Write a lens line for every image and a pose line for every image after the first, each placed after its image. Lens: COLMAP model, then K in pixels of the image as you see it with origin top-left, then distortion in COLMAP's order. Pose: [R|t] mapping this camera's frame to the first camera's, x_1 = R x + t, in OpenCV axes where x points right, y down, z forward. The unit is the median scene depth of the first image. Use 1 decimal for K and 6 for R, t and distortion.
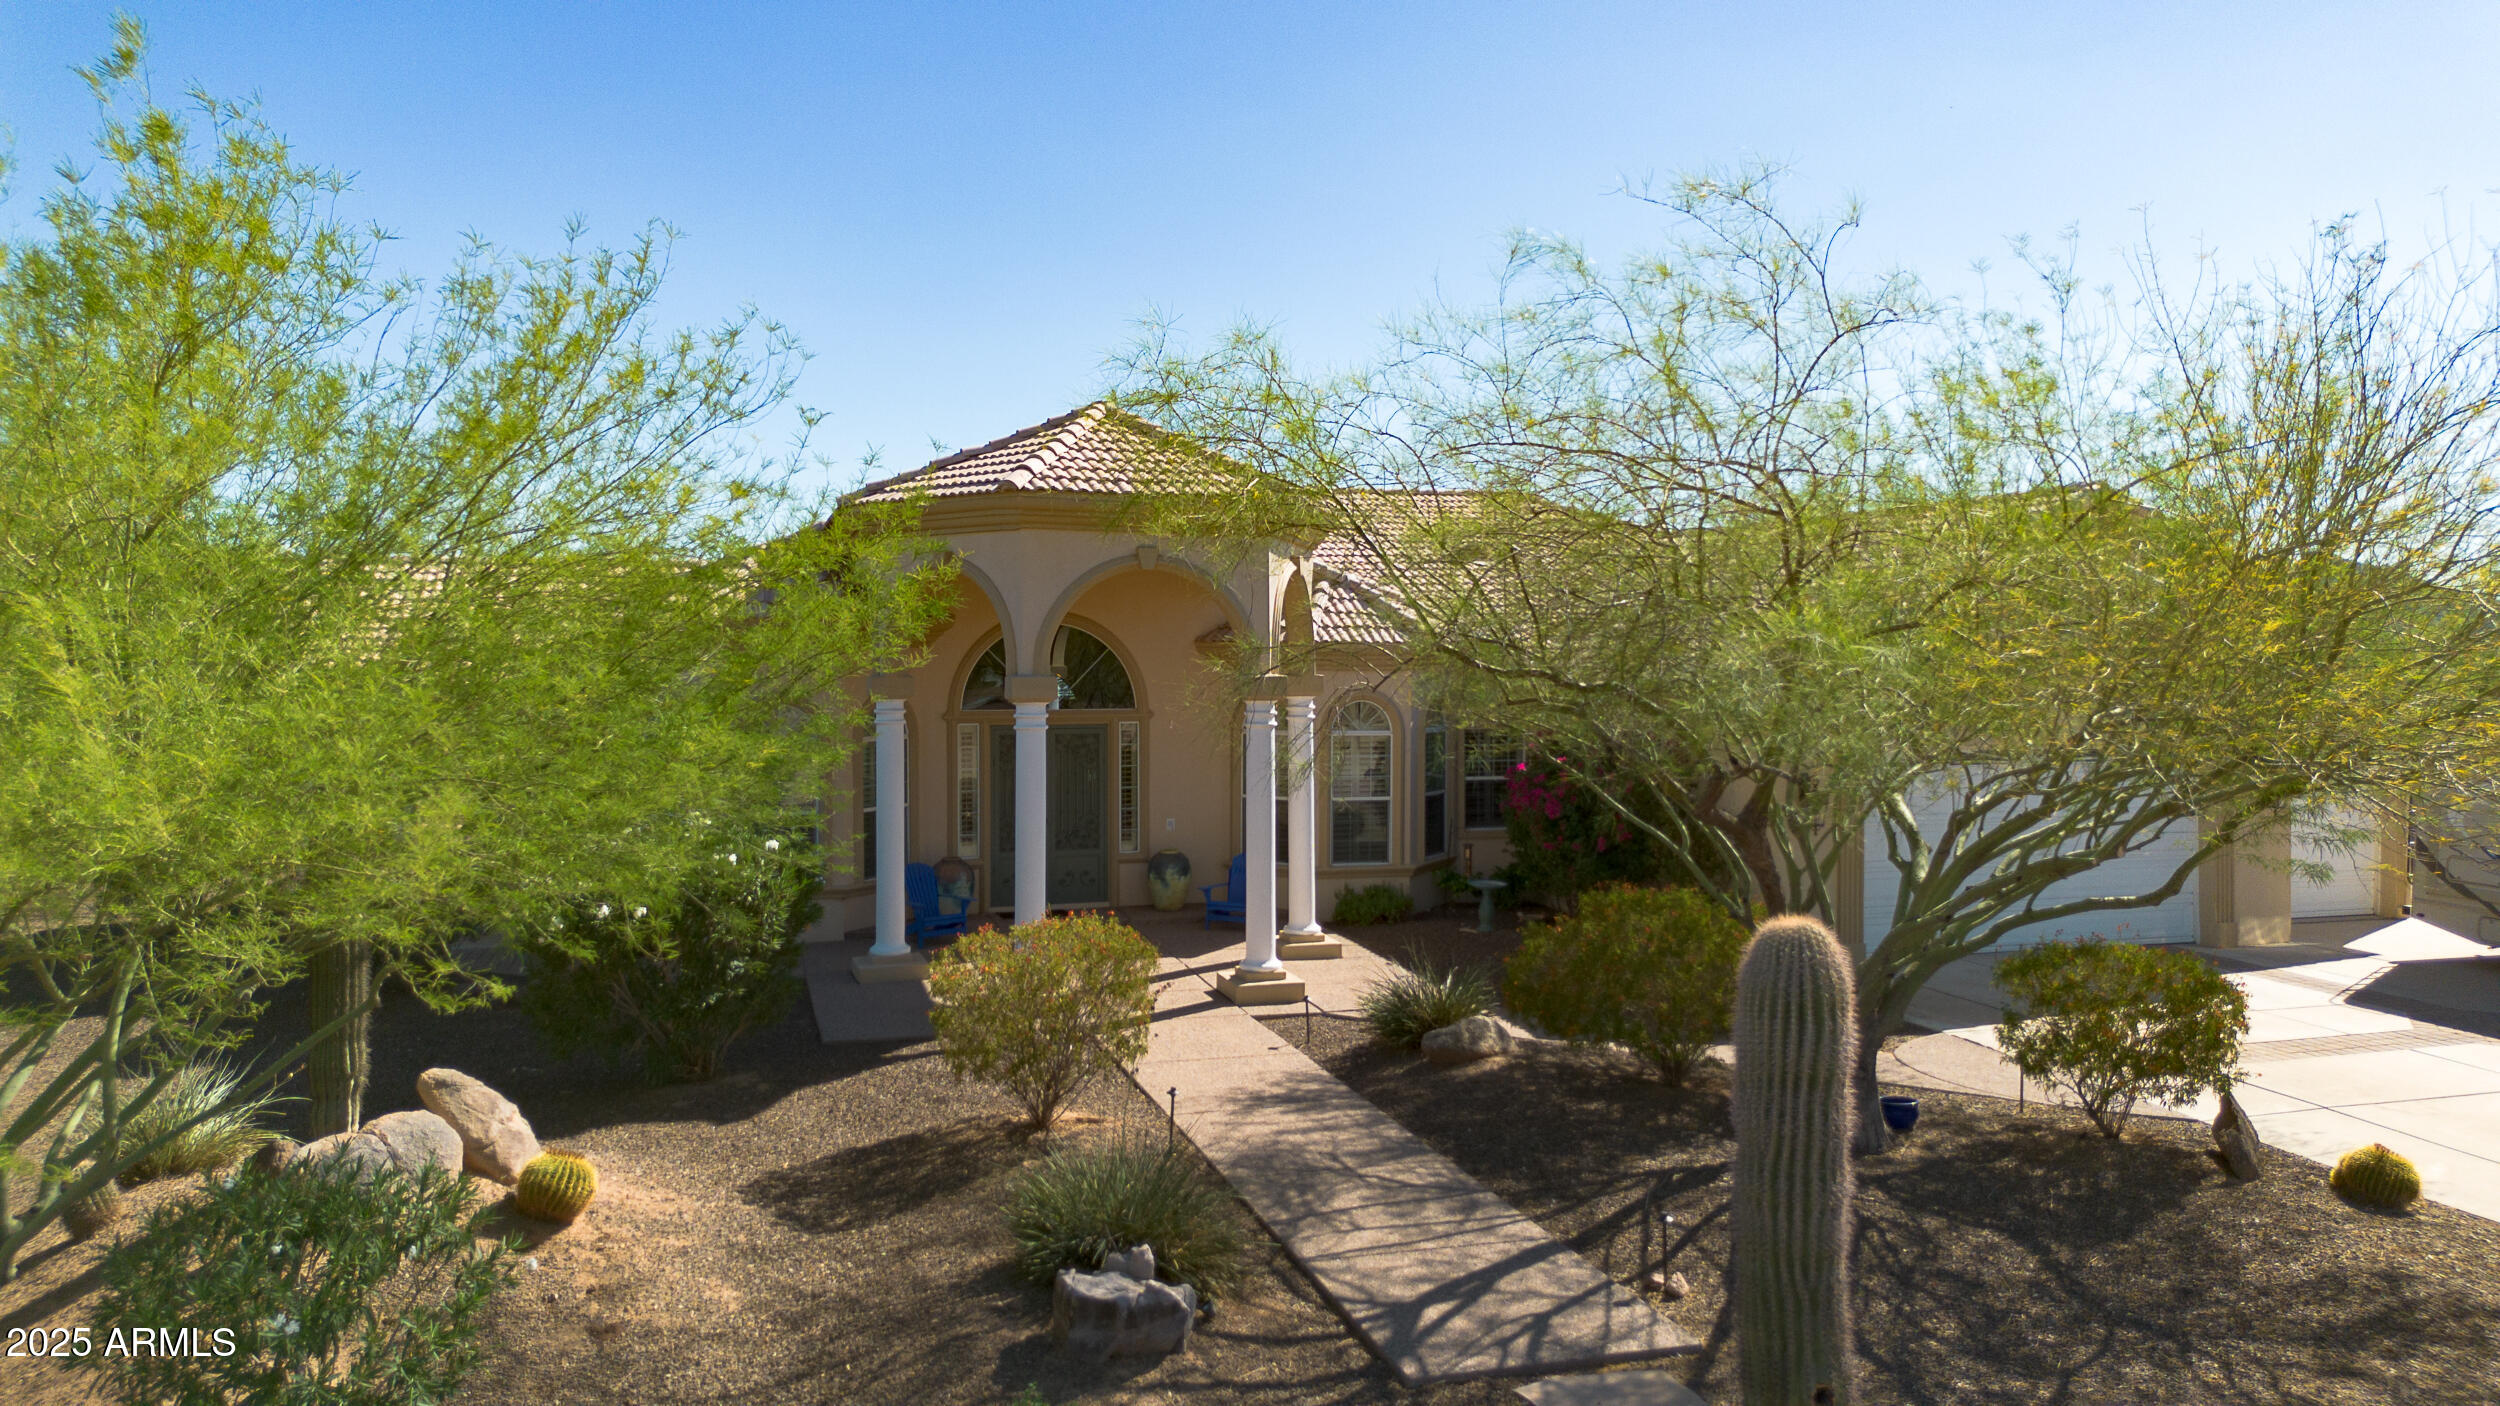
lens RADIAL K [[1772.7, 0, 1244.7], [0, 1772.7, 679.1], [0, 0, 1]] dist [0.077472, -0.082405]
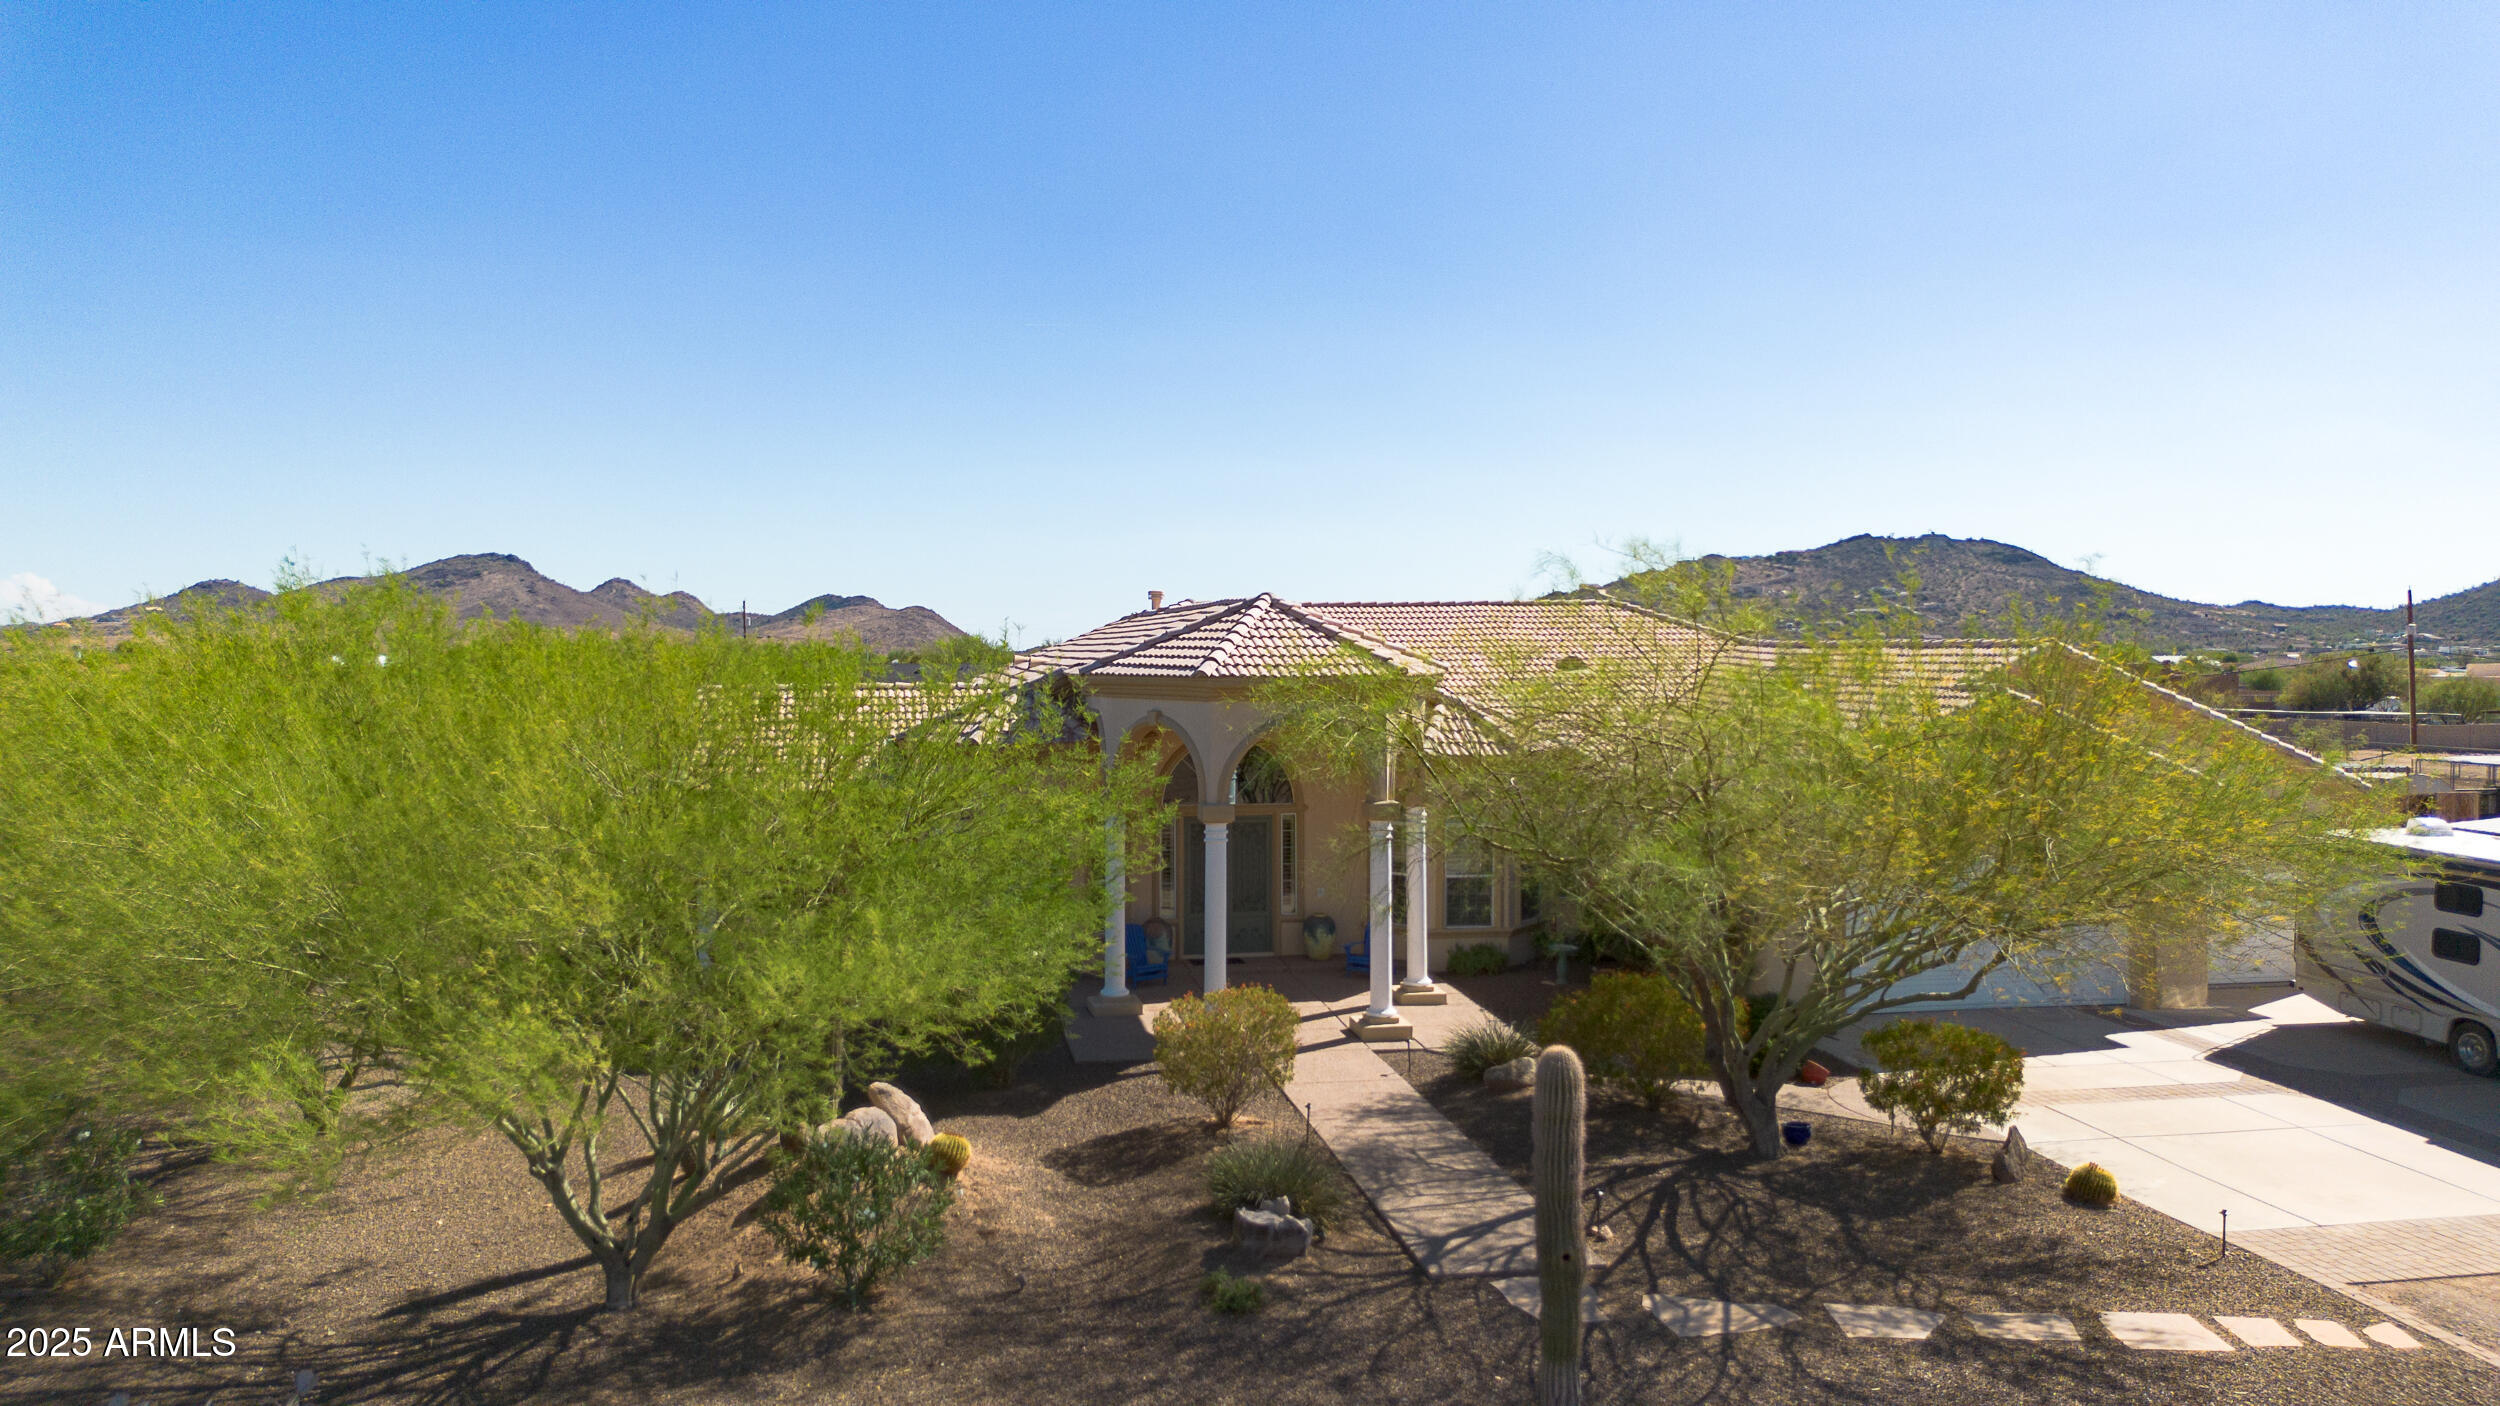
lens RADIAL K [[1772.7, 0, 1244.7], [0, 1772.7, 679.1], [0, 0, 1]] dist [0.077472, -0.082405]
pose [[0.995129, 0.002215, -0.098559, 0.056822], [-0.001971, 0.999995, 0.002576, -0.146162], [0.098565, -0.002369, 0.995128, -0.556690]]
